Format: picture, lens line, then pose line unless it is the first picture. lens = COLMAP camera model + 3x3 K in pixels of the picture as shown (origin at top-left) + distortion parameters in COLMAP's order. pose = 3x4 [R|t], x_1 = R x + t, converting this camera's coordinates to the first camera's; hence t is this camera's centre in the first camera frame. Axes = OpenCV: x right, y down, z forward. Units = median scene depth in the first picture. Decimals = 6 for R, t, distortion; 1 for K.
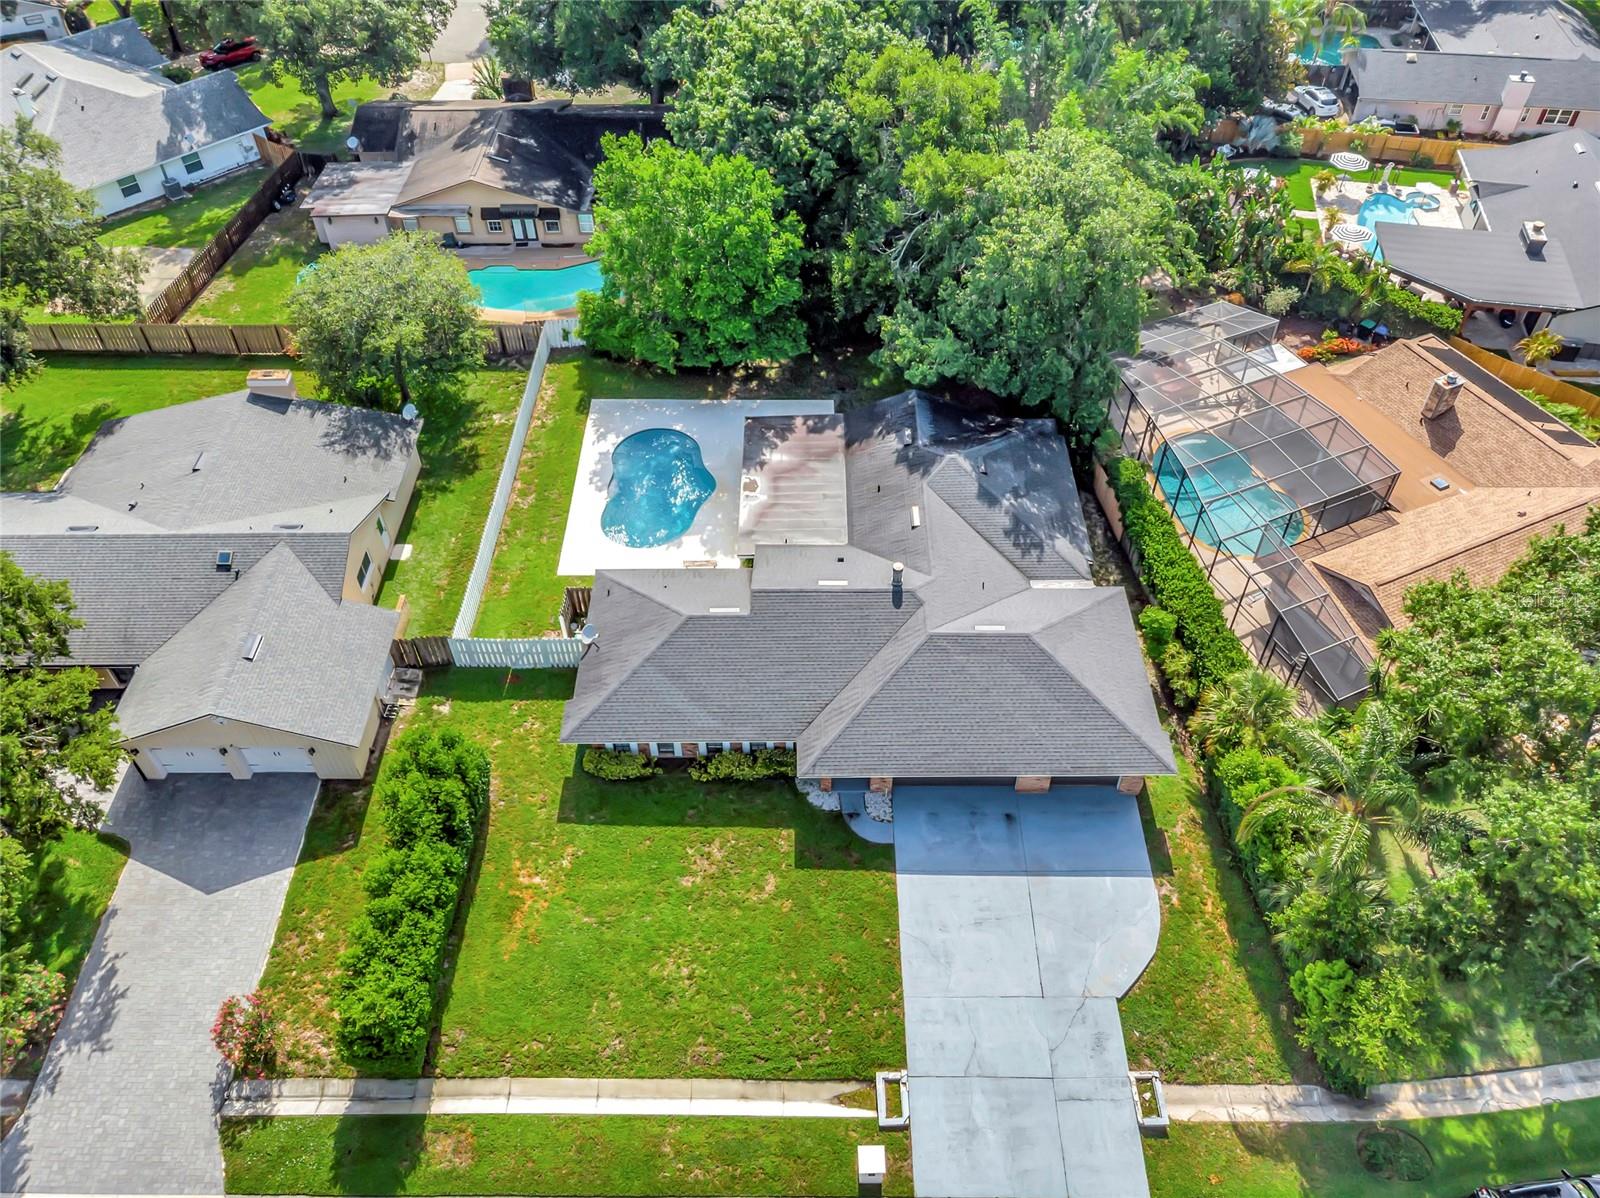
lens RADIAL K [[1190.0, 0, 804.4], [0, 1190.0, 583.2], [0, 0, 1]] dist [-0.024939, 0.049081]
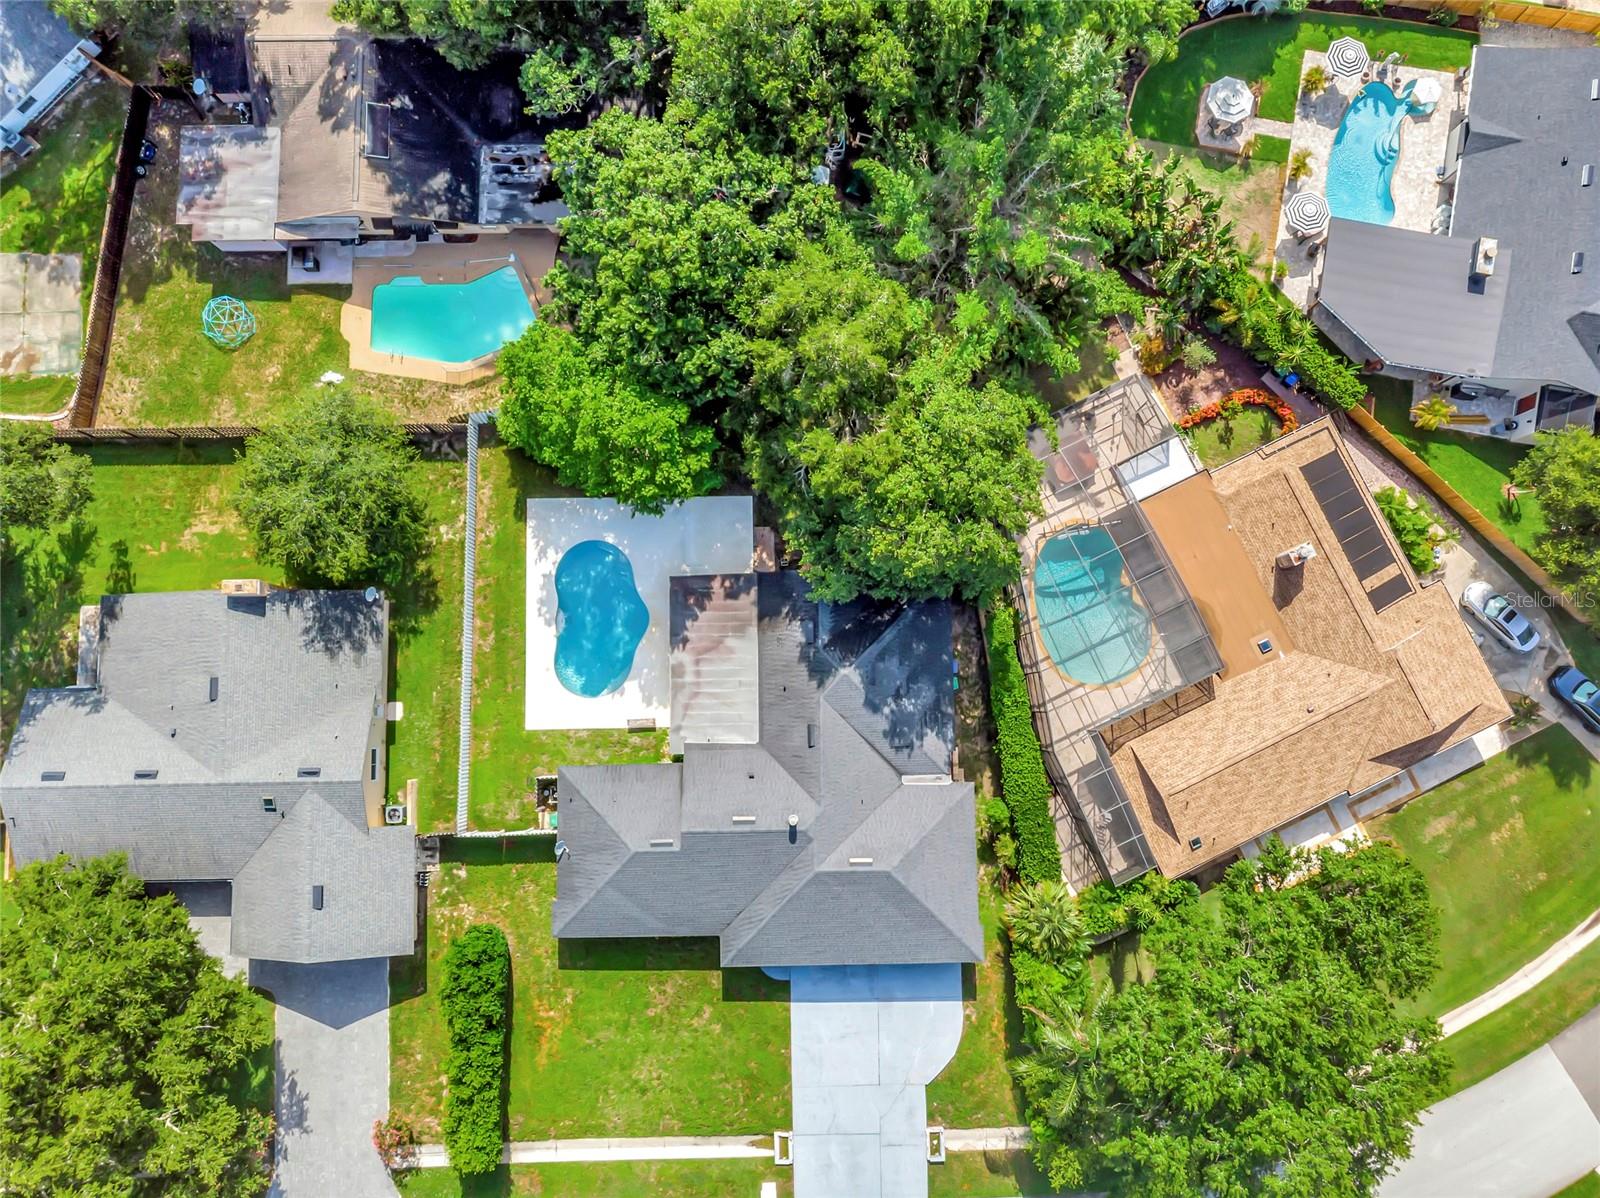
lens RADIAL K [[1190.0, 0, 804.4], [0, 1190.0, 583.2], [0, 0, 1]] dist [-0.024939, 0.049081]
pose [[0.999885, -0.015163, -0.000304, 0.102179], [0.012095, 0.785144, 0.619196, -1.087034], [-0.009150, -0.619128, 0.785237, 0.149988]]
